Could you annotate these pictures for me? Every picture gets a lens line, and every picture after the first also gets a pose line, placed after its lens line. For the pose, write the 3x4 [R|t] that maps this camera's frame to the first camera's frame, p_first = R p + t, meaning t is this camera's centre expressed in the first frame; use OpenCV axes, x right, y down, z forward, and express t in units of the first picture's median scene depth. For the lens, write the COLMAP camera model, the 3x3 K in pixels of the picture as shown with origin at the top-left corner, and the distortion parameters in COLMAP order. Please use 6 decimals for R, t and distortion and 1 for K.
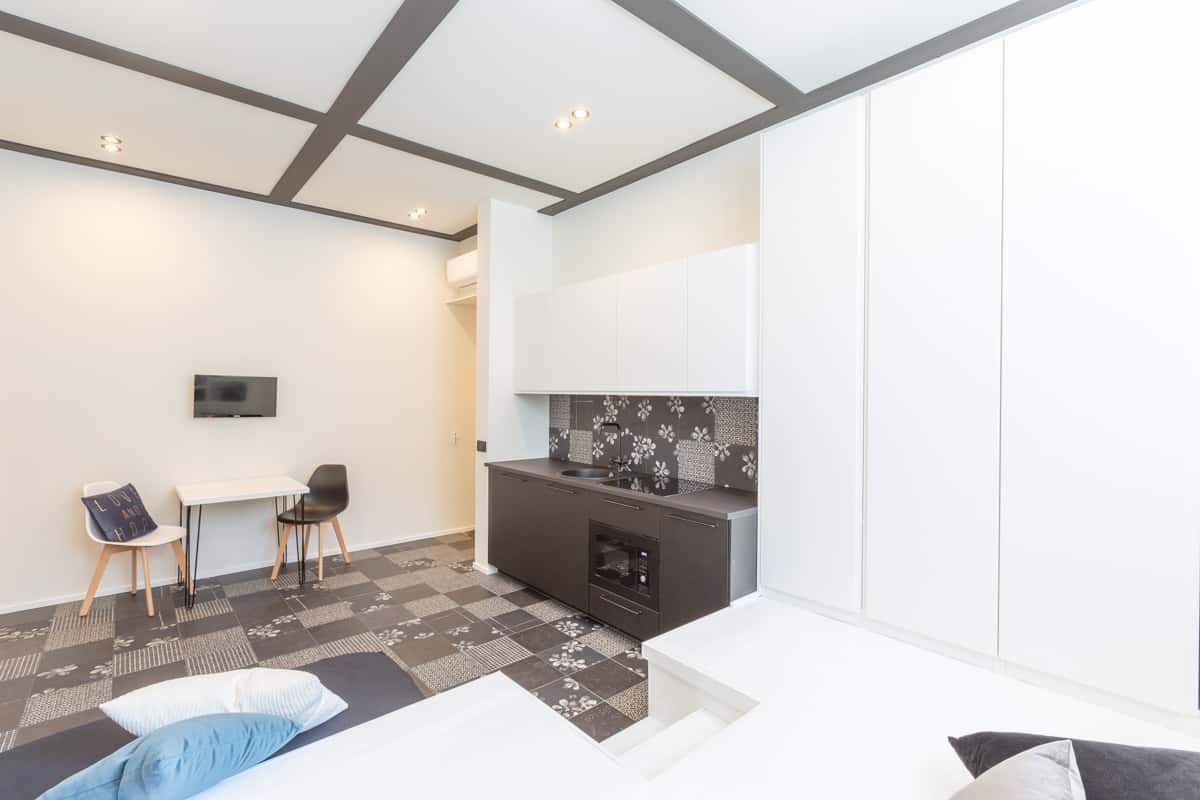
lens RADIAL K [[538.5, 0, 595.2], [0, 538.5, 396.5], [0, 0, 1]] dist [-0.000112, -0.000941]
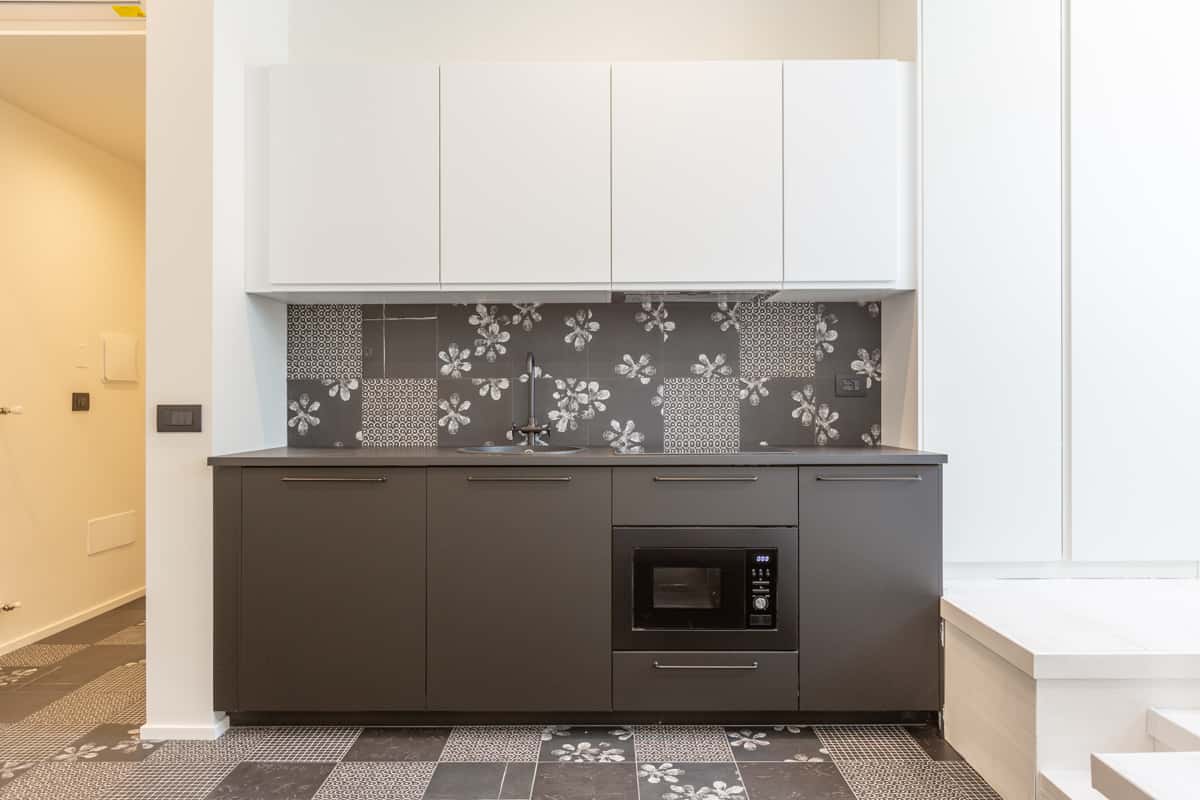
lens RADIAL K [[820.1, 0, 602.7], [0, 820.1, 399.0], [0, 0, 1]] dist [-0.005281, 0.006193]
pose [[0.659712, -0.009483, 0.751459, -0.560647], [0.014451, 0.999896, -0.000068, 0.102241], [-0.751380, 0.010904, 0.659780, 0.465954]]
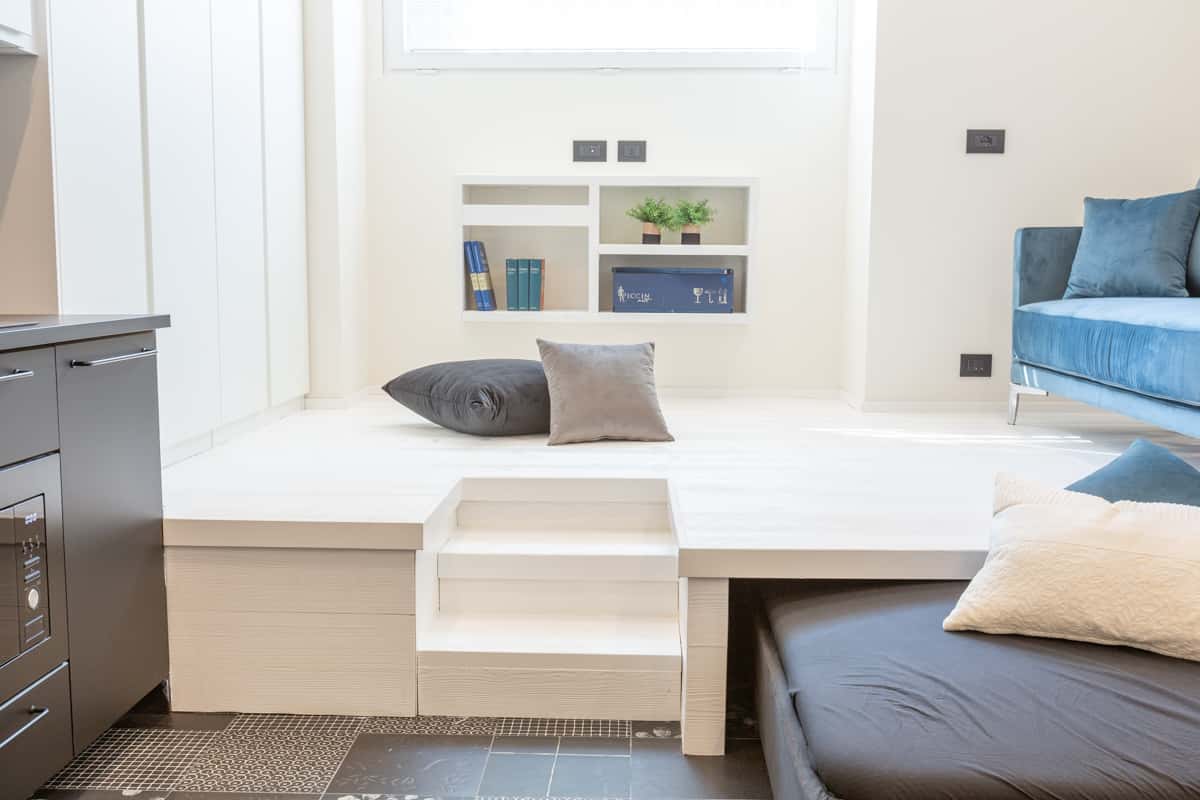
lens RADIAL K [[1172.1, 0, 599.7], [0, 1172.1, 398.1], [0, 0, 1]] dist [-0.008637, 0.000000]
pose [[-0.735616, -0.087933, 0.671668, -0.501542], [-0.006780, 0.992445, 0.122504, 0.116433], [-0.677365, 0.085562, -0.730654, 1.061587]]
